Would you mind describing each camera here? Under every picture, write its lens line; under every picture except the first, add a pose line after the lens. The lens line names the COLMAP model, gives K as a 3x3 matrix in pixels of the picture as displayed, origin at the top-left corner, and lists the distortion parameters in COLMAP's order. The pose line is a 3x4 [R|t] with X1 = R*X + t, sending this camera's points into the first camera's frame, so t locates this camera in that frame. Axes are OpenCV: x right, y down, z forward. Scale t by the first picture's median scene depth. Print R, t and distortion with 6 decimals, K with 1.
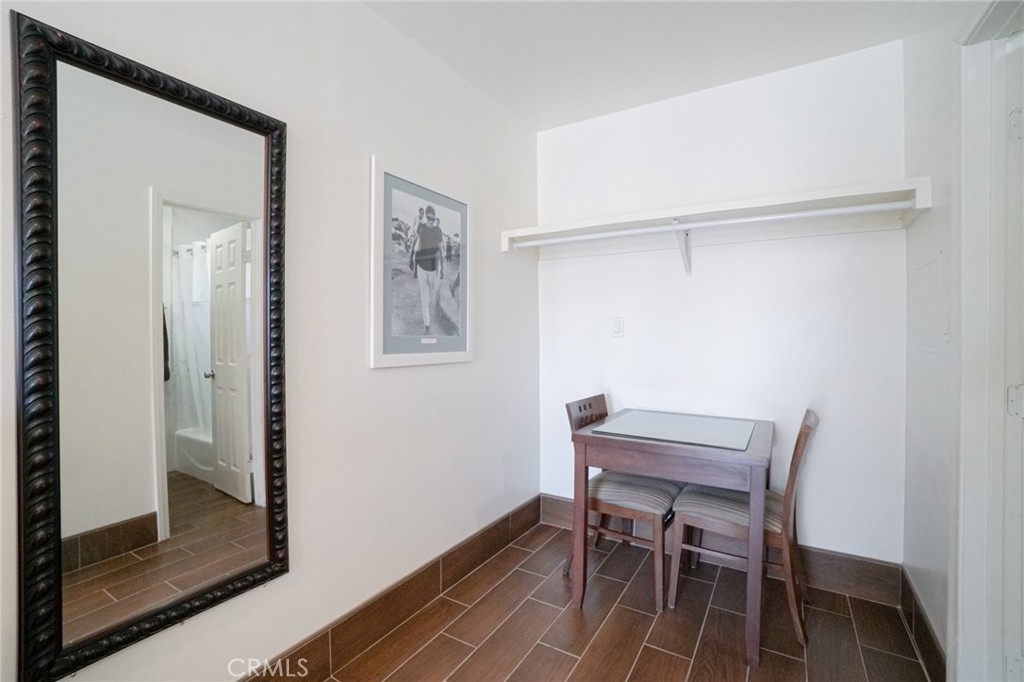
lens RADIAL K [[459.9, 0, 511.7], [0, 459.9, 340.4], [0, 0, 1]] dist [-0.057793, 0.019901]
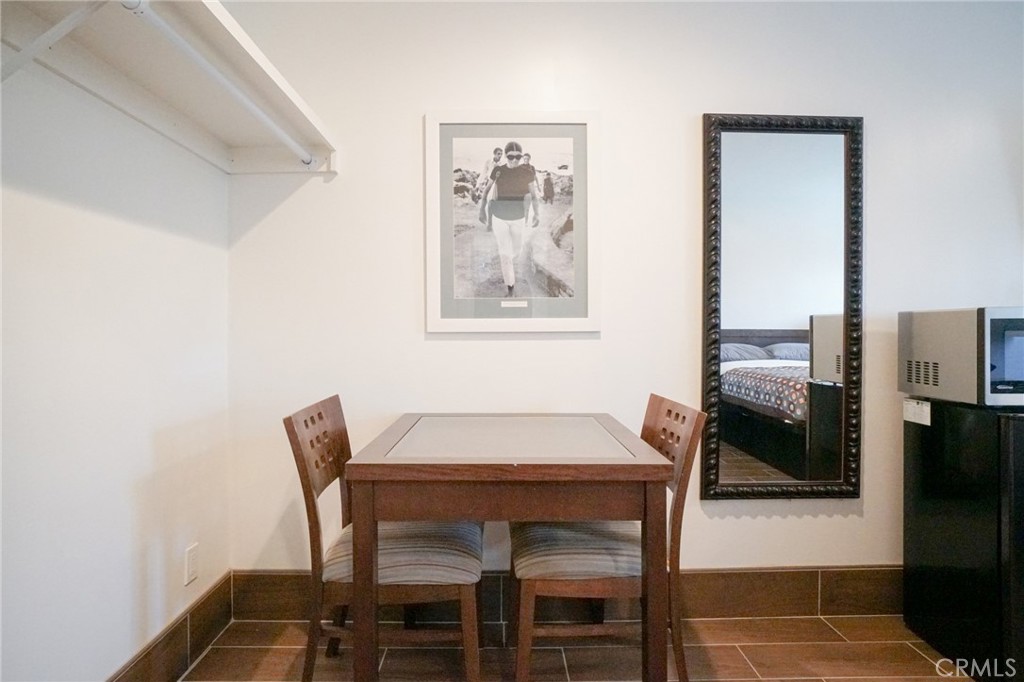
lens RADIAL K [[524.6, 0, 505.8], [0, 524.6, 336.4], [0, 0, 1]] dist [-0.017272, 0.001597]
pose [[0.539358, -0.001853, -0.842075, 0.624643], [0.006572, 0.999976, 0.002009, 0.059674], [0.842051, -0.006617, 0.539357, 0.475016]]
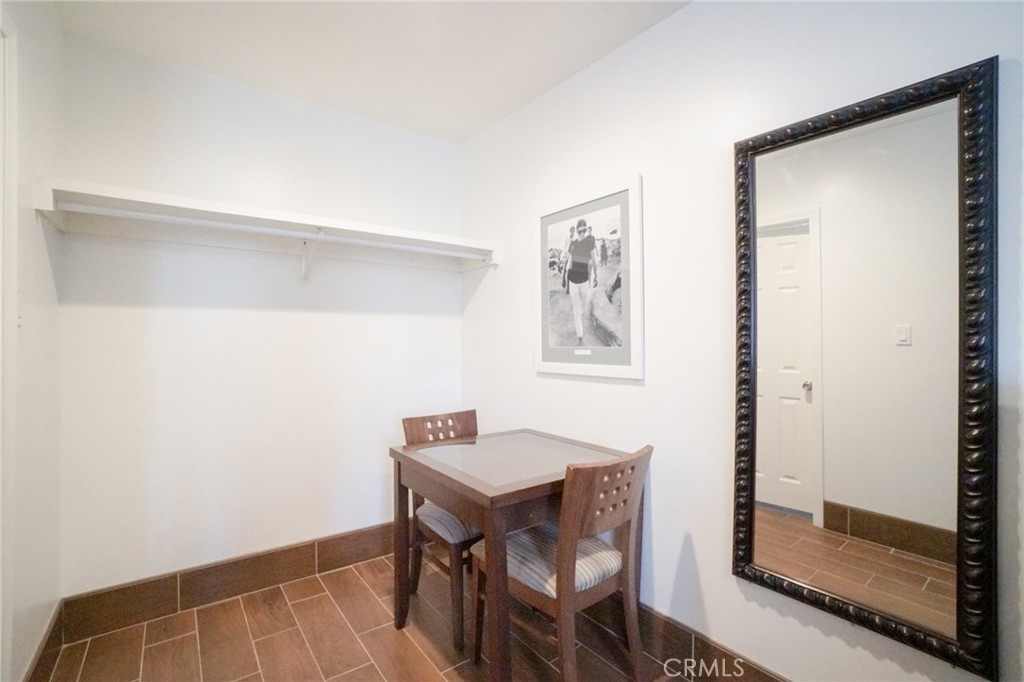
lens RADIAL K [[459.9, 0, 508.7], [0, 459.9, 340.0], [0, 0, 1]] dist [-0.057793, 0.019901]
pose [[-0.358649, -0.011848, -0.933397, 0.837003], [-0.000878, 0.999923, -0.012355, -0.012337], [0.933472, -0.003611, -0.358632, 1.224773]]
